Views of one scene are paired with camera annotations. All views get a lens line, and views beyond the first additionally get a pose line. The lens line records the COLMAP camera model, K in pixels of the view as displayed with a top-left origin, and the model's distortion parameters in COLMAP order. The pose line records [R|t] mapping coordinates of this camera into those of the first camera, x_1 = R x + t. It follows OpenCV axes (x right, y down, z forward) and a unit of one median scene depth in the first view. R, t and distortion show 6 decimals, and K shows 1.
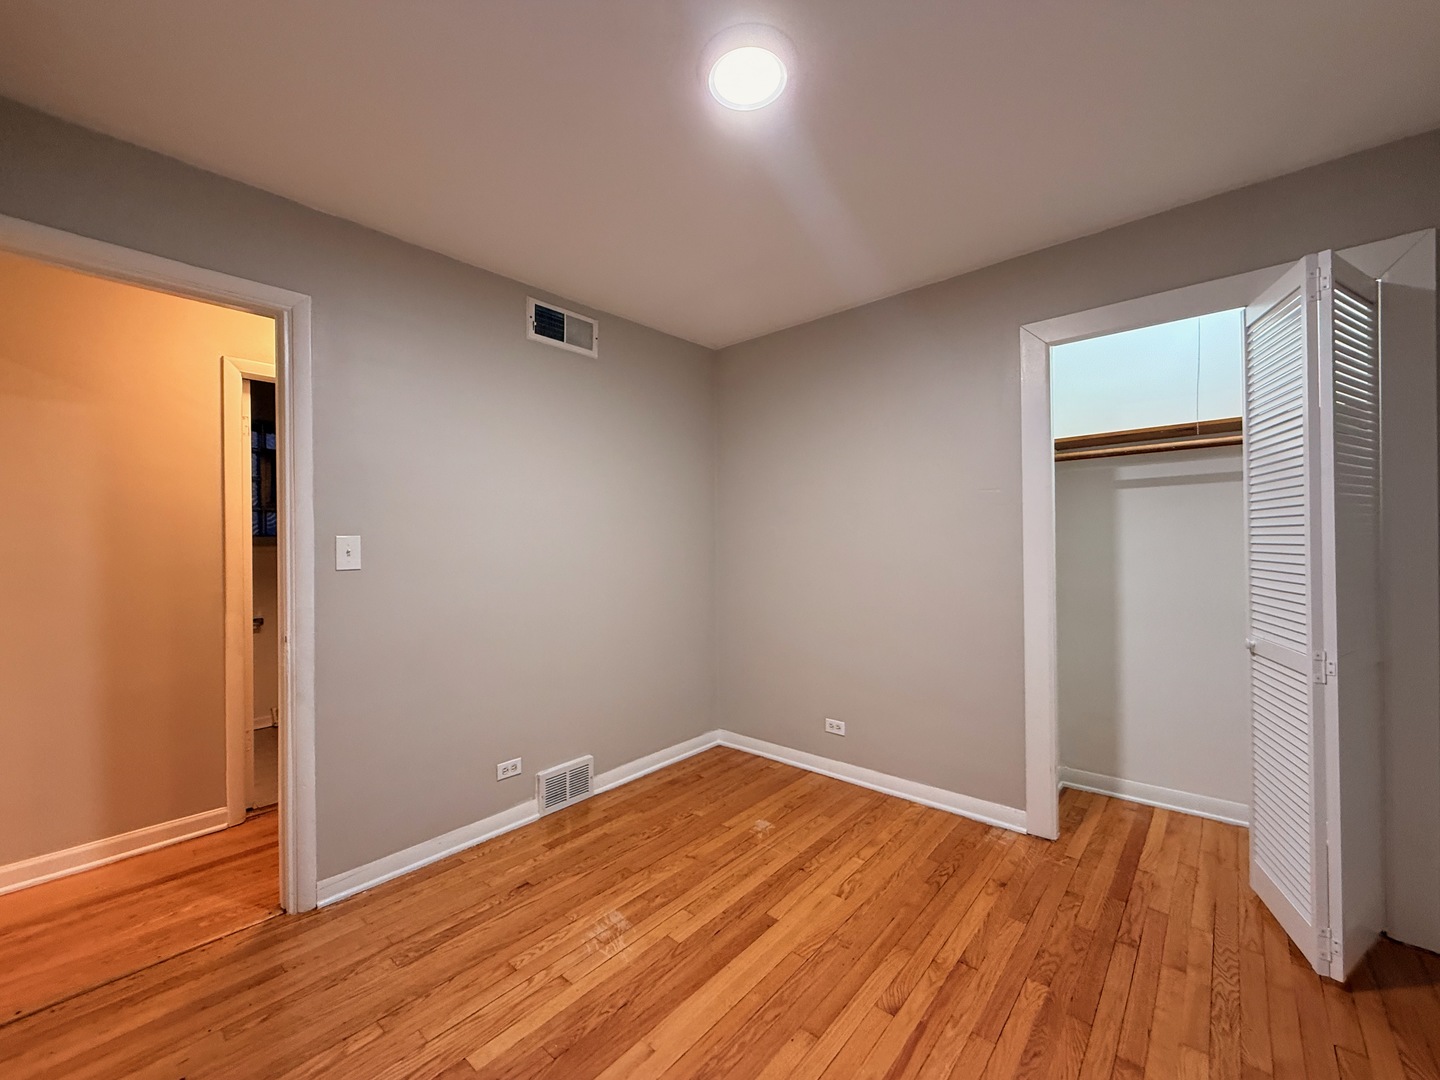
lens RADIAL K [[589.3, 0, 723.5], [0, 589.3, 537.4], [0, 0, 1]] dist [-0.000276, -0.000262]
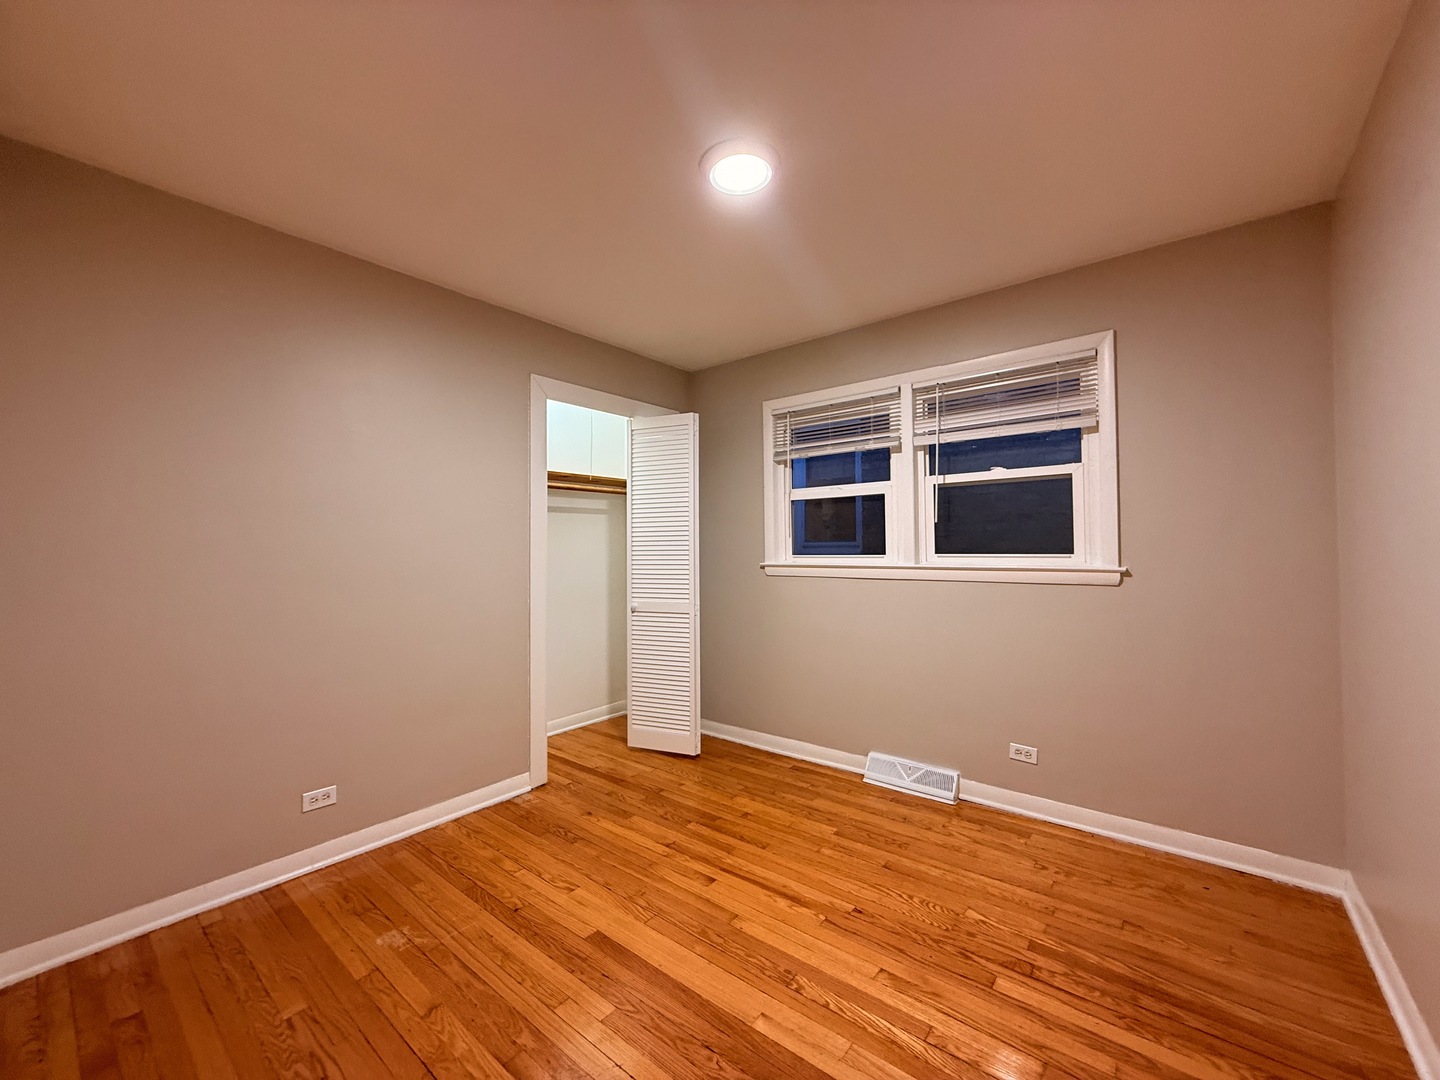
lens RADIAL K [[570.2, 0, 720.0], [0, 570.2, 540.0], [0, 0, 1]] dist [0.000953, 0.000231]
pose [[-0.037789, 0.030600, 0.998817, -0.765630], [0.003096, 0.999530, -0.030505, 0.028093], [-0.999281, 0.001940, -0.037866, 0.724830]]
